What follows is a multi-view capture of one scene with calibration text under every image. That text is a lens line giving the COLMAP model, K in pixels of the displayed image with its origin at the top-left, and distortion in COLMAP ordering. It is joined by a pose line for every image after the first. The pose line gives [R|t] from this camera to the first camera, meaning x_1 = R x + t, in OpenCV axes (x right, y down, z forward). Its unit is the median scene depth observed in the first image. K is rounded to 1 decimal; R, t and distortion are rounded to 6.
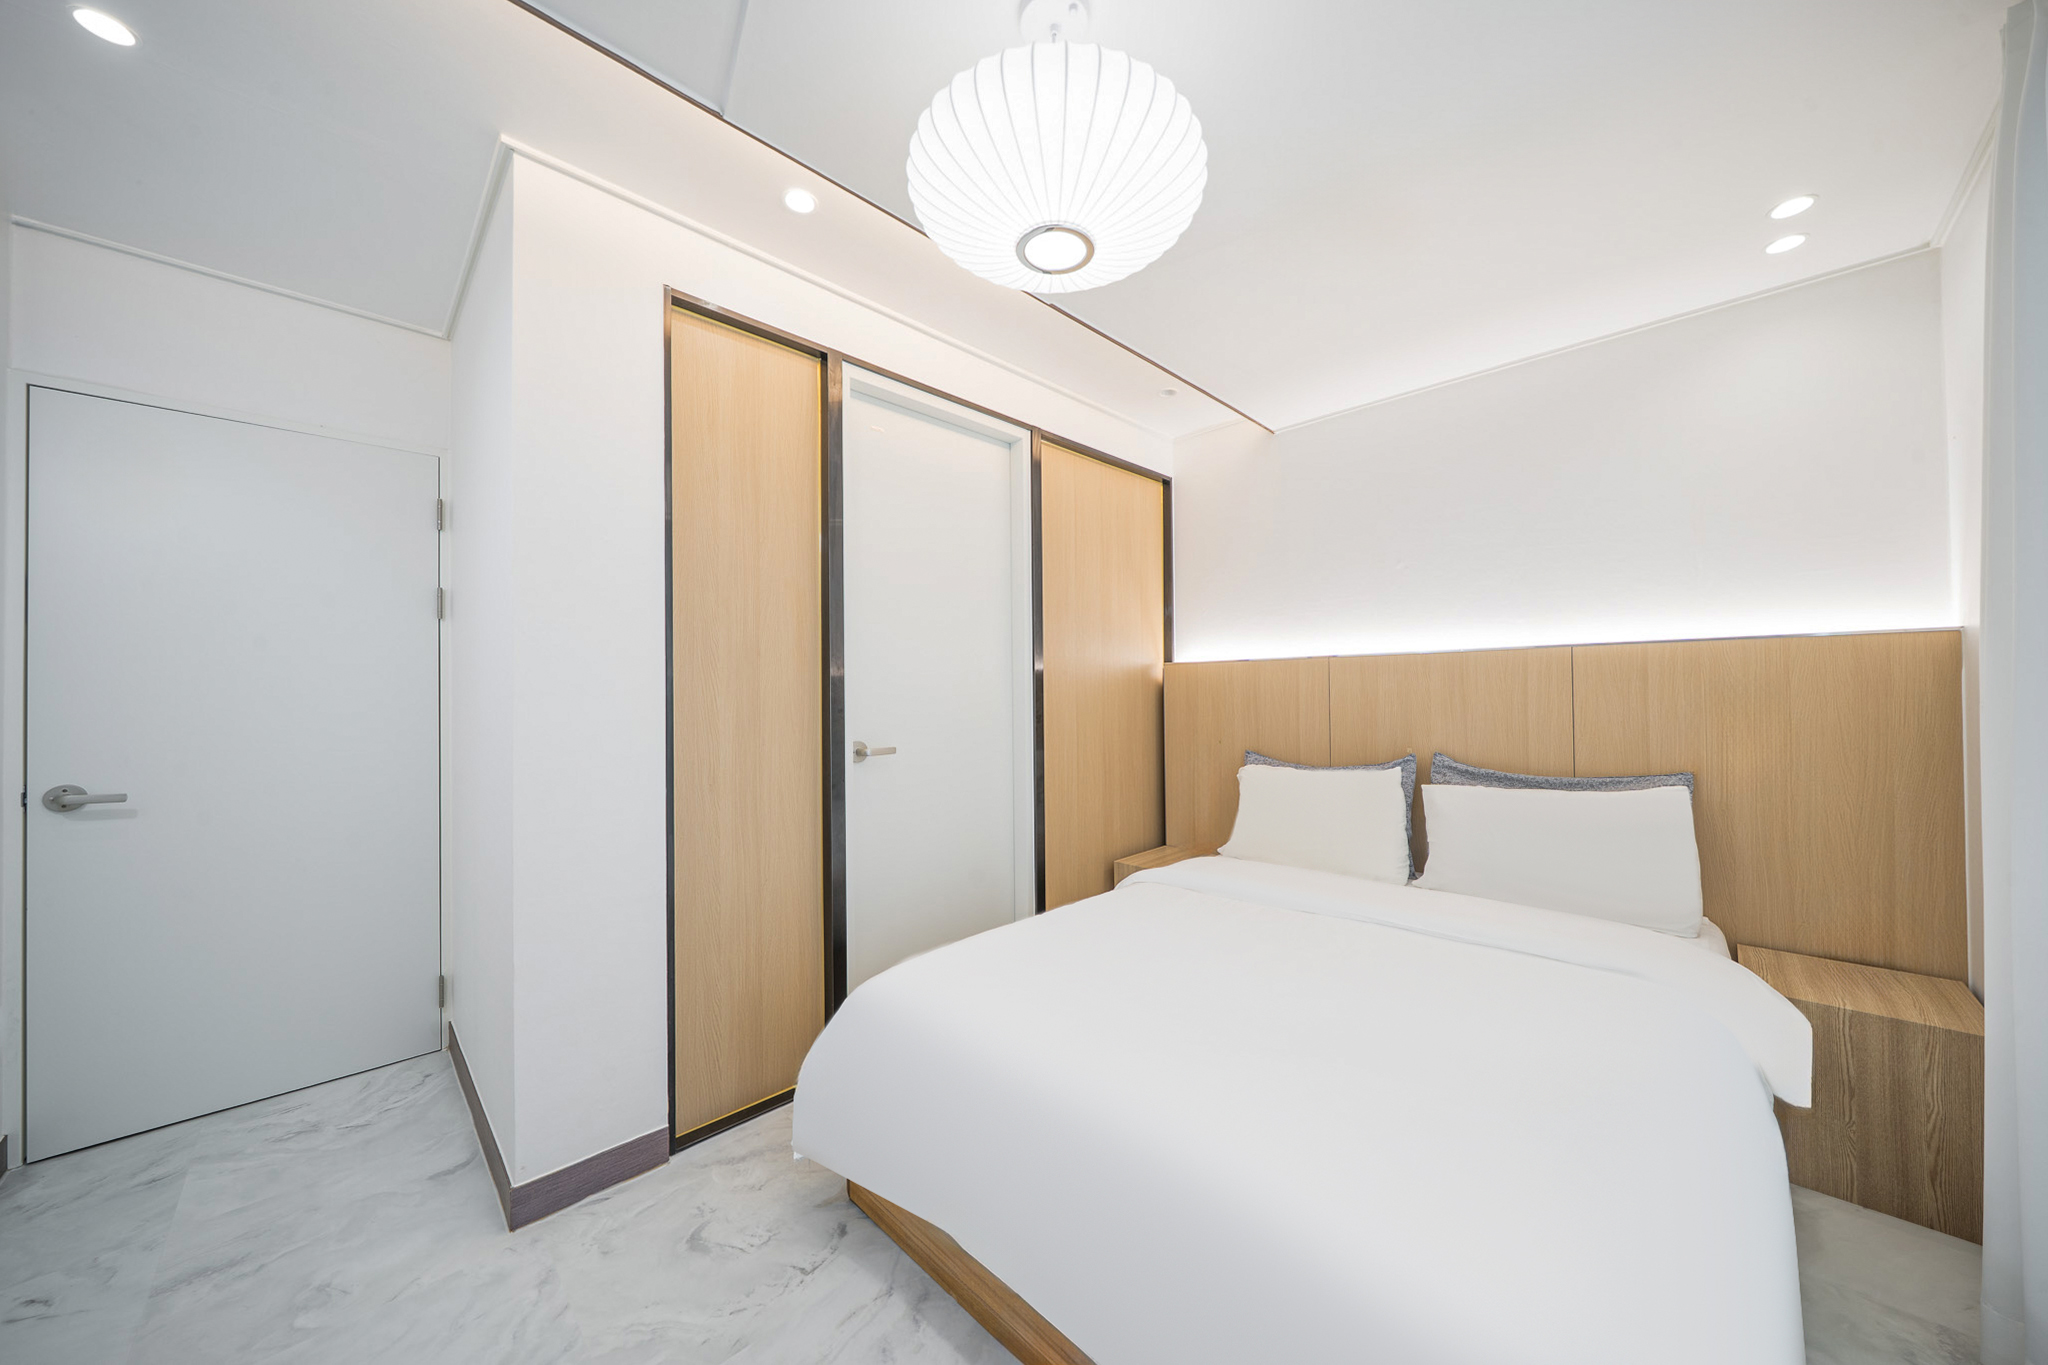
lens RADIAL K [[715.1, 0, 1024.0], [0, 715.1, 682.5], [0, 0, 1]] dist [0.001118, 0.000094]
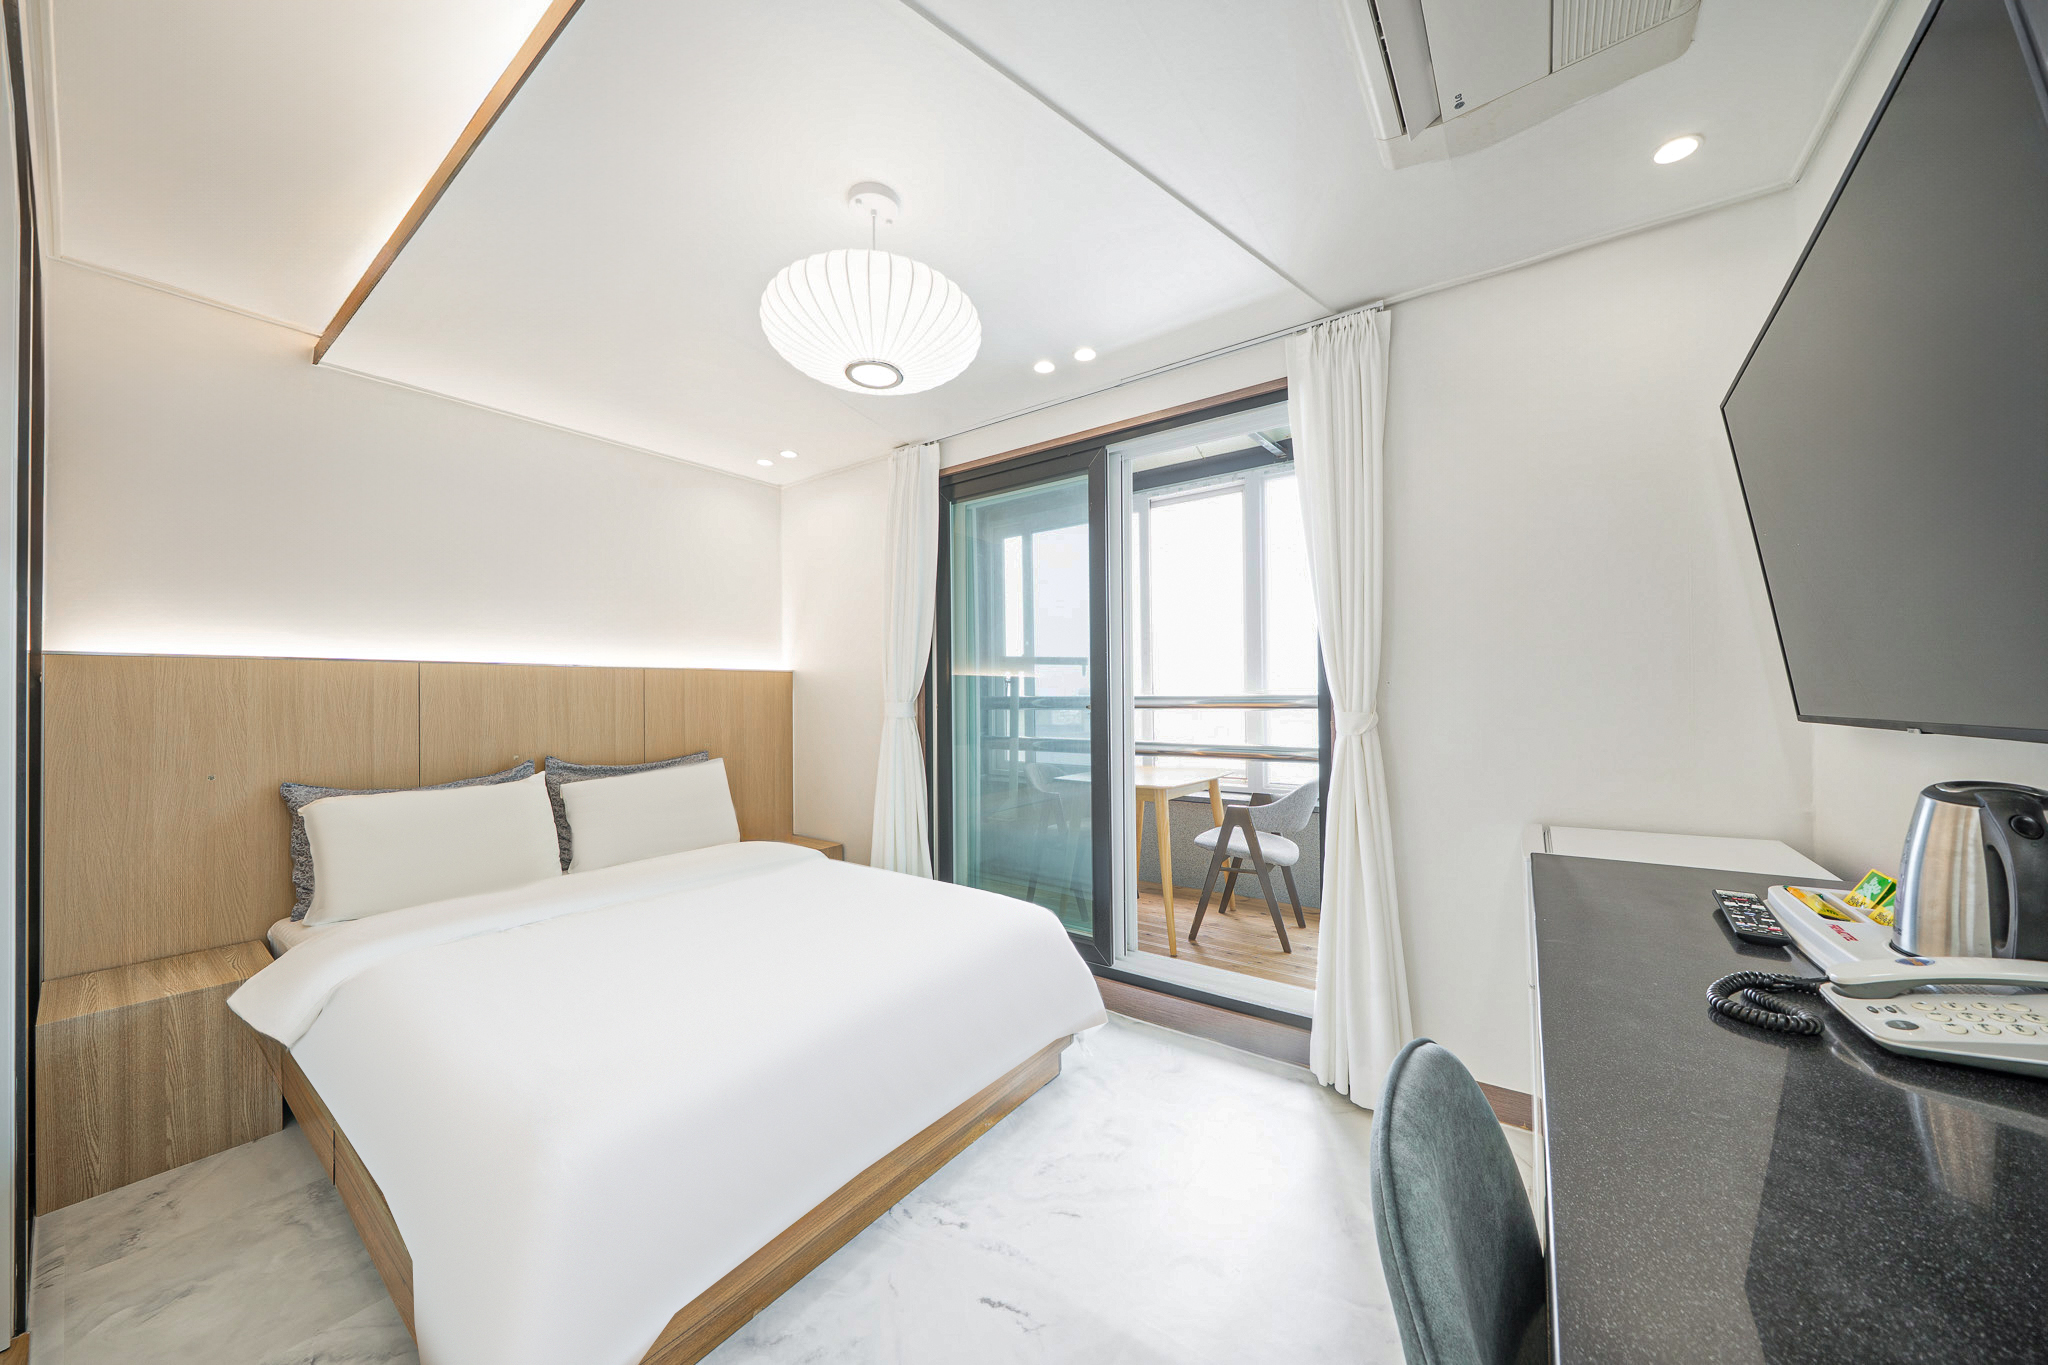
lens RADIAL K [[715.1, 0, 1024.0], [0, 715.1, 682.5], [0, 0, 1]] dist [0.001118, 0.000094]
pose [[-0.164397, 0.031125, 0.985903, -0.825075], [0.003054, 0.999513, -0.031045, 0.026287], [-0.986390, -0.002092, -0.164412, 0.583471]]
